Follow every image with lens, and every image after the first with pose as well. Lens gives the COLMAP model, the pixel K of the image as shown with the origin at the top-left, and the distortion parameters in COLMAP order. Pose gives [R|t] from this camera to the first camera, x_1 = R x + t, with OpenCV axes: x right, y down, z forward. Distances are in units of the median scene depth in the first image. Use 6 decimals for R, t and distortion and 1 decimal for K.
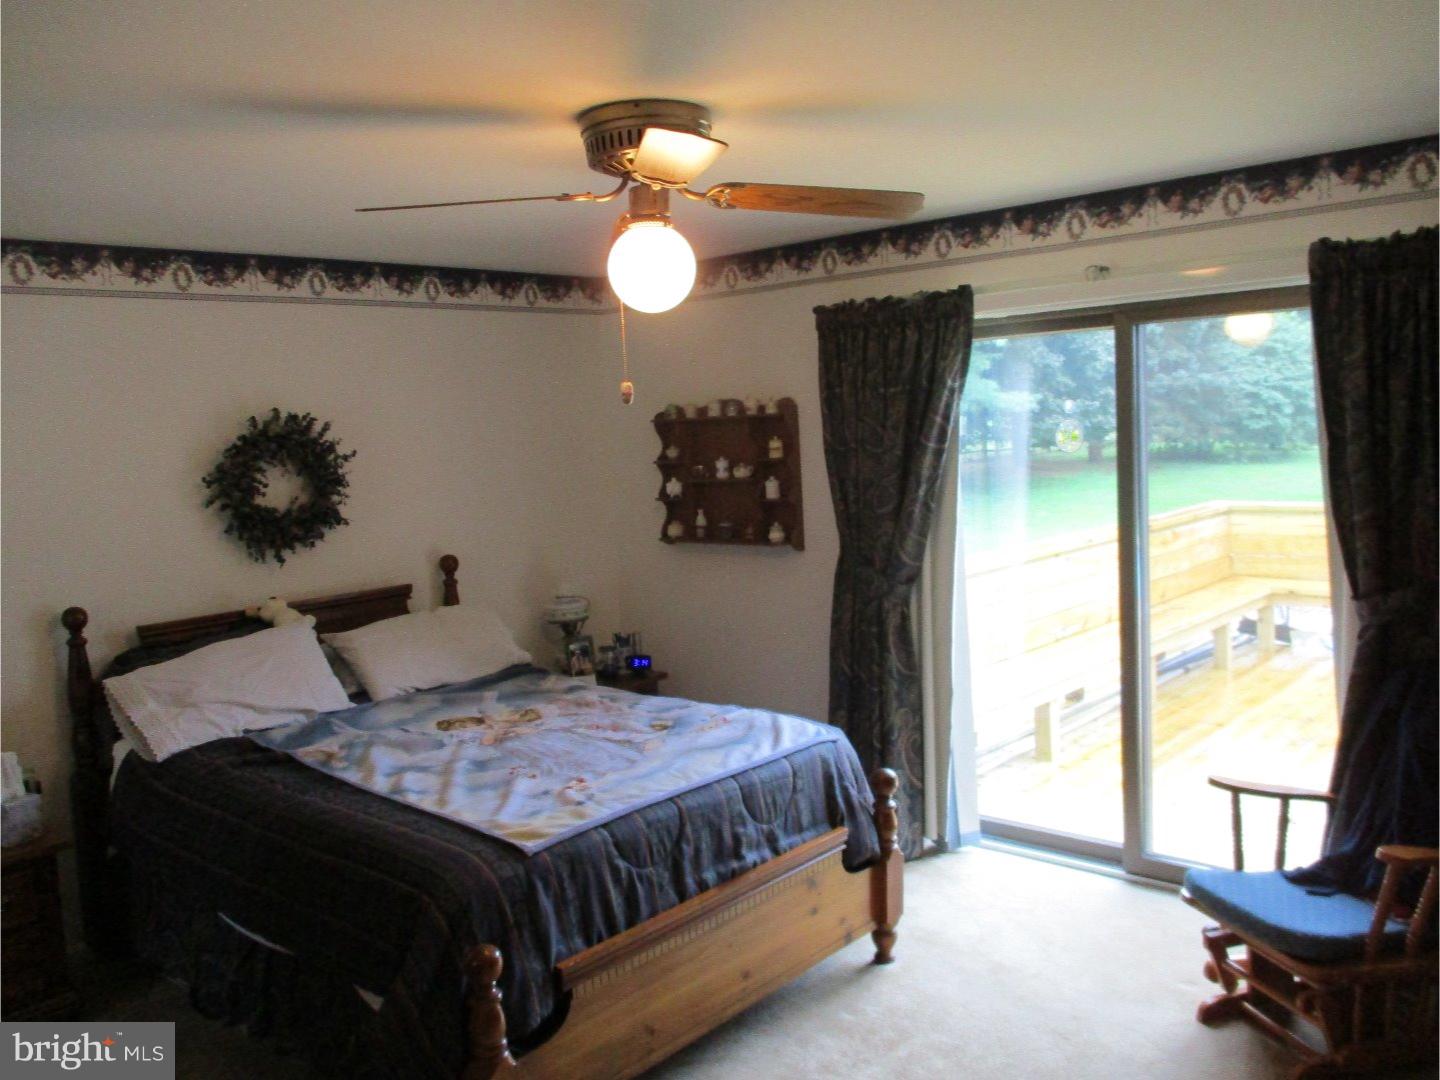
lens RADIAL K [[1193.1, 0, 720.0], [0, 1193.1, 540.0], [0, 0, 1]] dist [-0.032718, 0.015648]
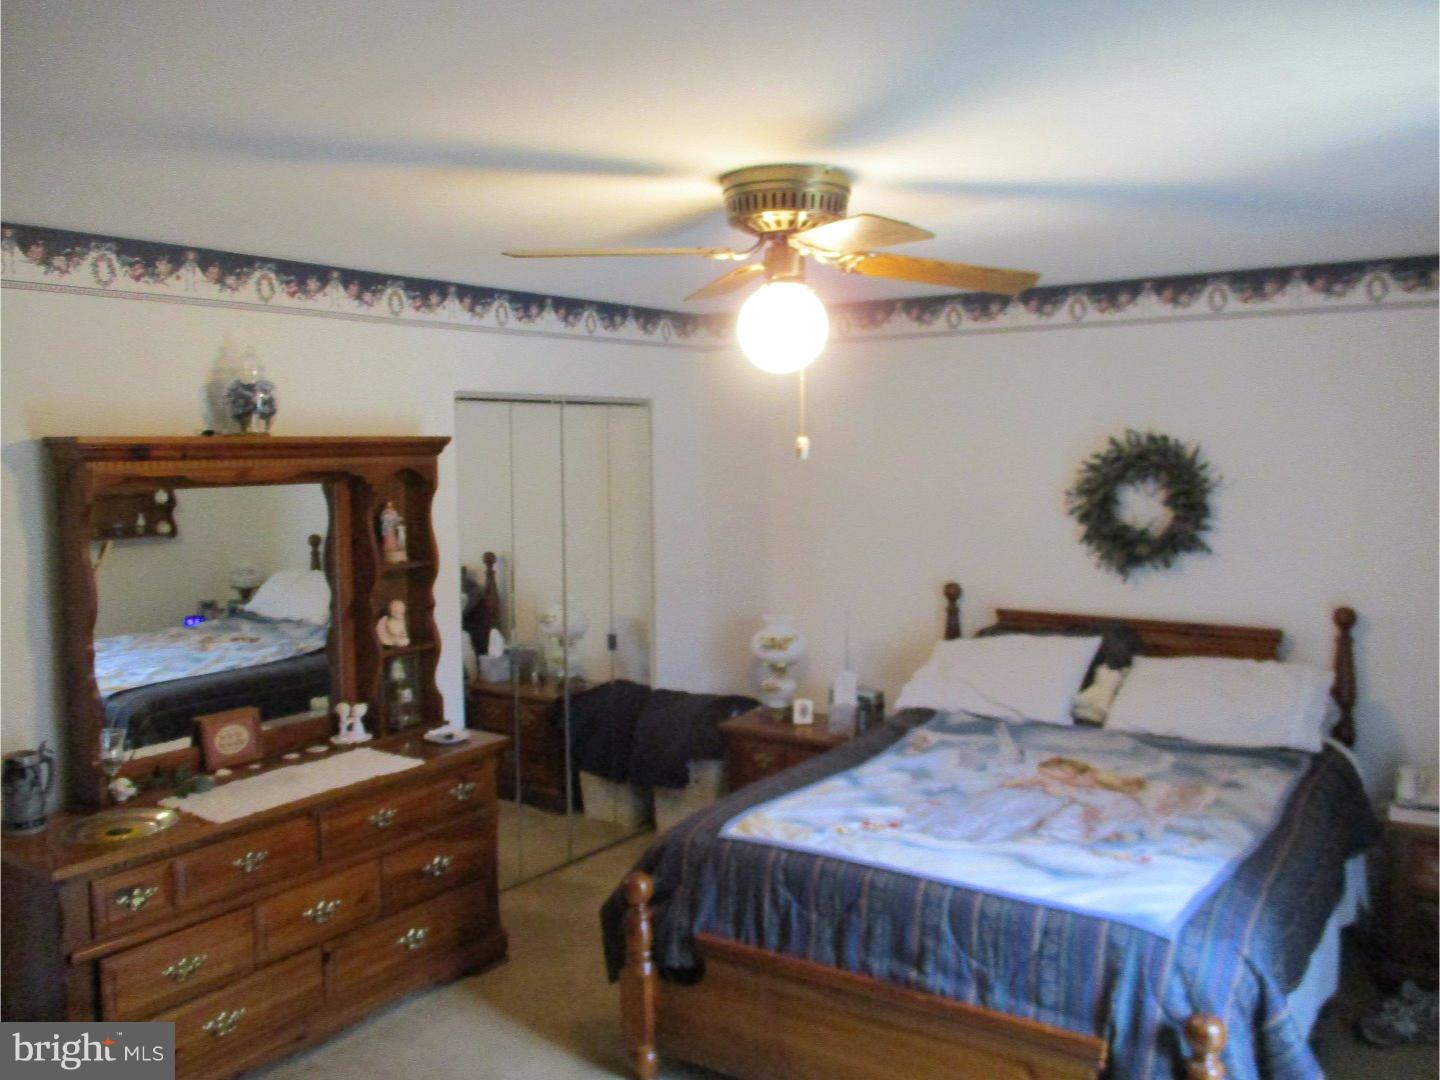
lens RADIAL K [[1179.5, 0, 720.0], [0, 1179.5, 540.0], [0, 0, 1]] dist [-0.132123, 0.002673]
pose [[0.157281, 0.140971, -0.977440, 0.711726], [-0.116306, 0.985515, 0.123421, -0.124321], [0.980681, 0.094271, 0.171398, 0.611934]]
